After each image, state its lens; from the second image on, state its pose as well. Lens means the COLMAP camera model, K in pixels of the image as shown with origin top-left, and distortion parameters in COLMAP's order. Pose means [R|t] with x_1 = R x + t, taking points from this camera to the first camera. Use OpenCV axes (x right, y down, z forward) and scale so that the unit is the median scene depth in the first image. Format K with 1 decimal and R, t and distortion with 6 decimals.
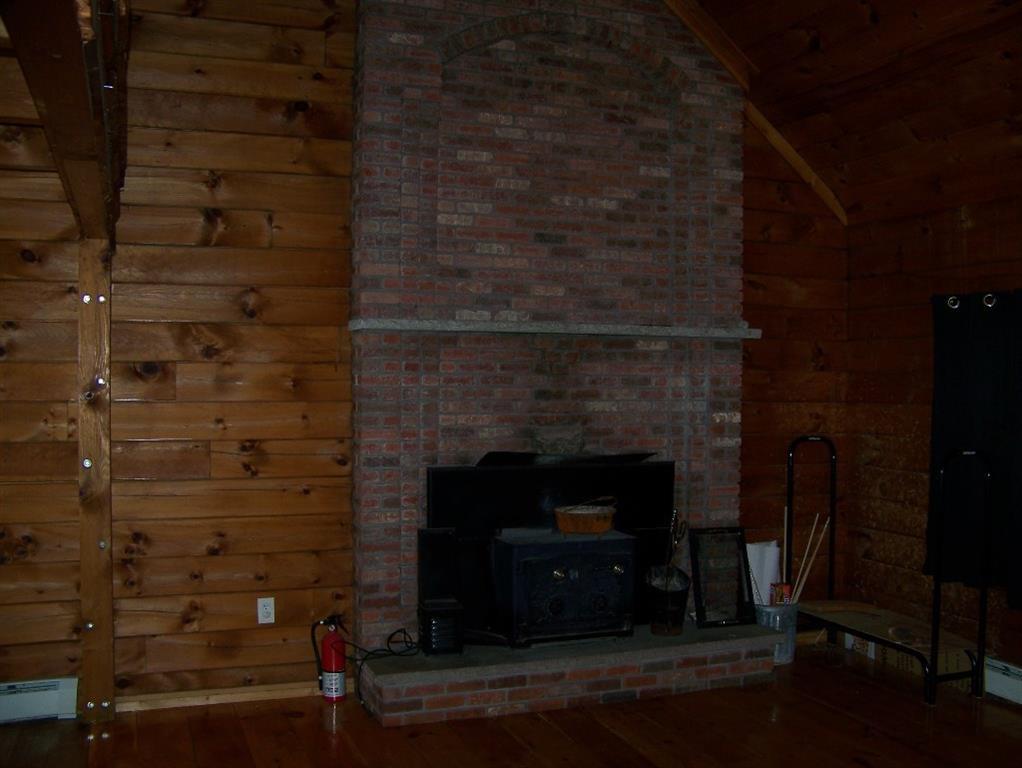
lens RADIAL K [[1049.6, 0, 511.0], [0, 1049.6, 384.0], [0, 0, 1]] dist [-0.261212, 0.299376]
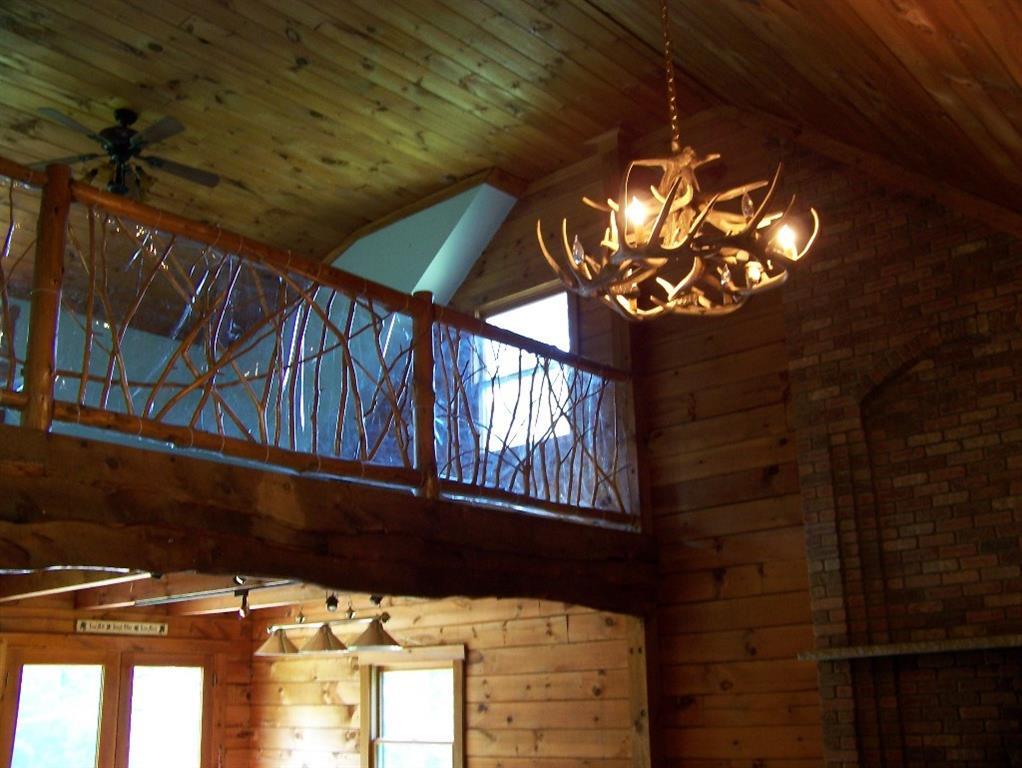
lens RADIAL K [[1049.6, 0, 511.0], [0, 1049.6, 384.0], [0, 0, 1]] dist [-0.261212, 0.299376]
pose [[0.473549, -0.275957, -0.836420, 0.650012], [0.012458, 0.951653, -0.306921, -0.003474], [0.880679, 0.134922, 0.454093, 0.167529]]
